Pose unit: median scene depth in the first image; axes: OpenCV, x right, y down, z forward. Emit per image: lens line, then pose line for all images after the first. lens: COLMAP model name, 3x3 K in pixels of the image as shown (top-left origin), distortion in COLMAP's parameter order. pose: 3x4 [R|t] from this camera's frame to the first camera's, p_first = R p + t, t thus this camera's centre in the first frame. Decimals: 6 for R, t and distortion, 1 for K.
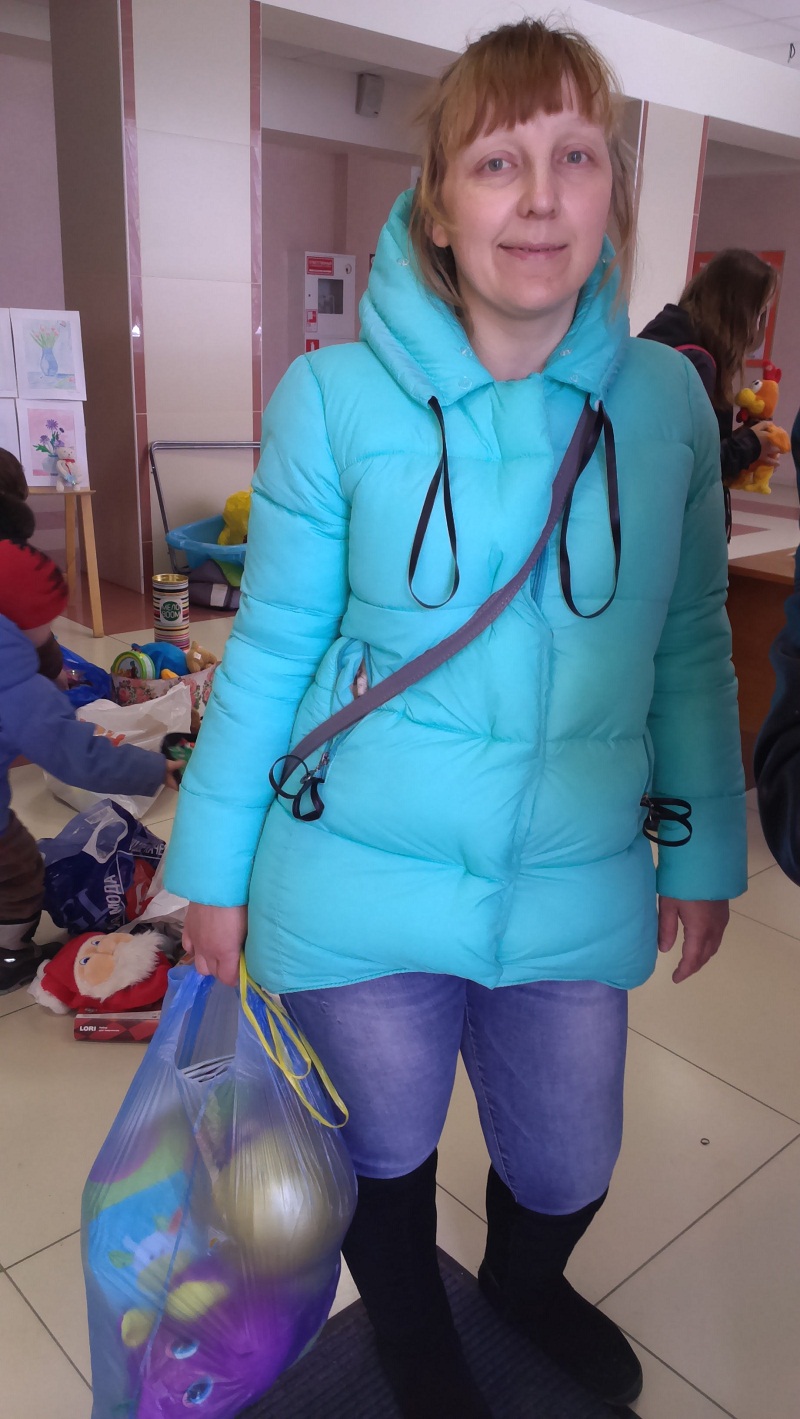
lens RADIAL K [[1163.6, 0, 402.1], [0, 1163.6, 708.0], [0, 0, 1]] dist [0.196252, -0.293578]
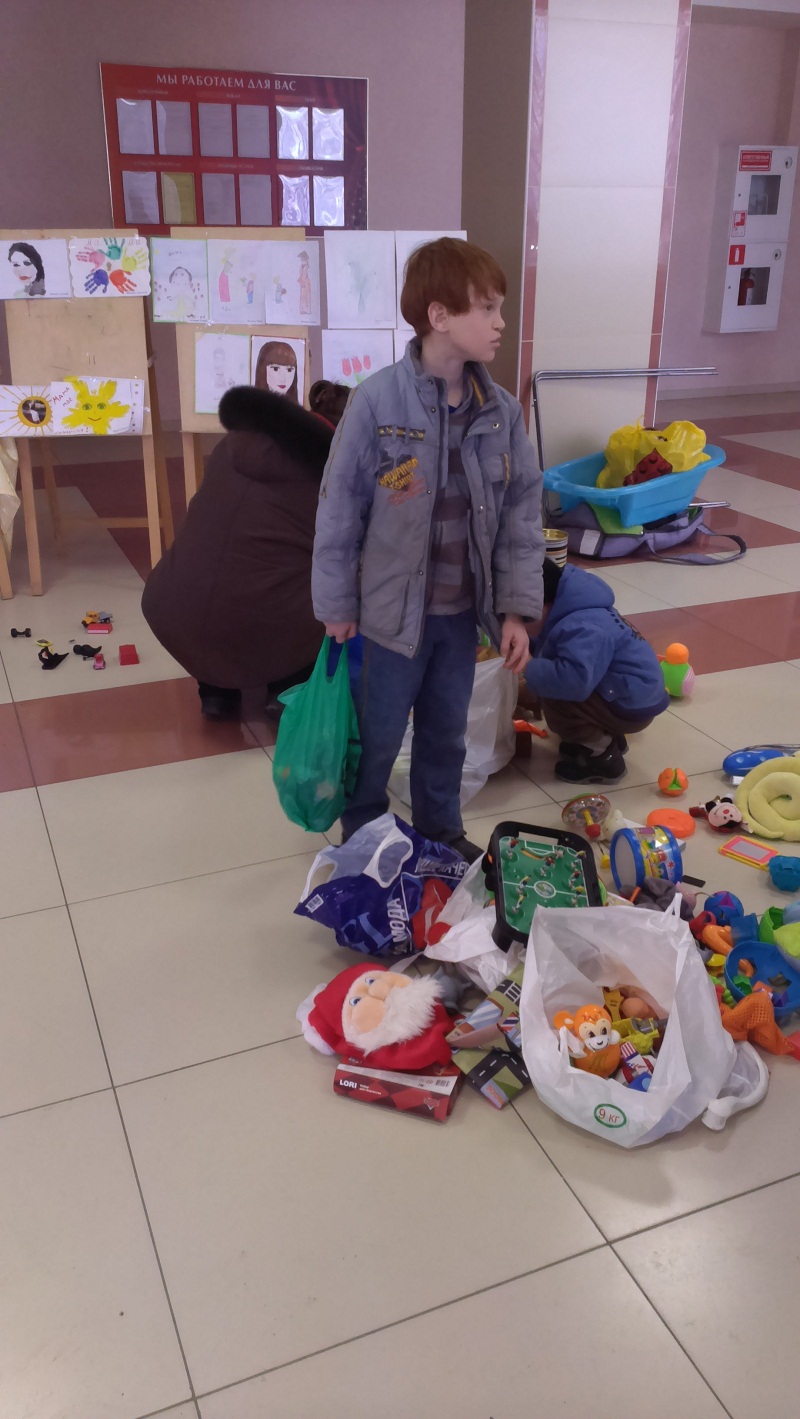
lens RADIAL K [[1163.6, 0, 402.1], [0, 1163.6, 708.0], [0, 0, 1]] dist [0.196252, -0.293578]
pose [[0.943170, 0.091151, -0.319565, 0.021304], [-0.069958, 0.994558, 0.077208, -0.064874], [0.324863, -0.050464, 0.944414, 0.187112]]
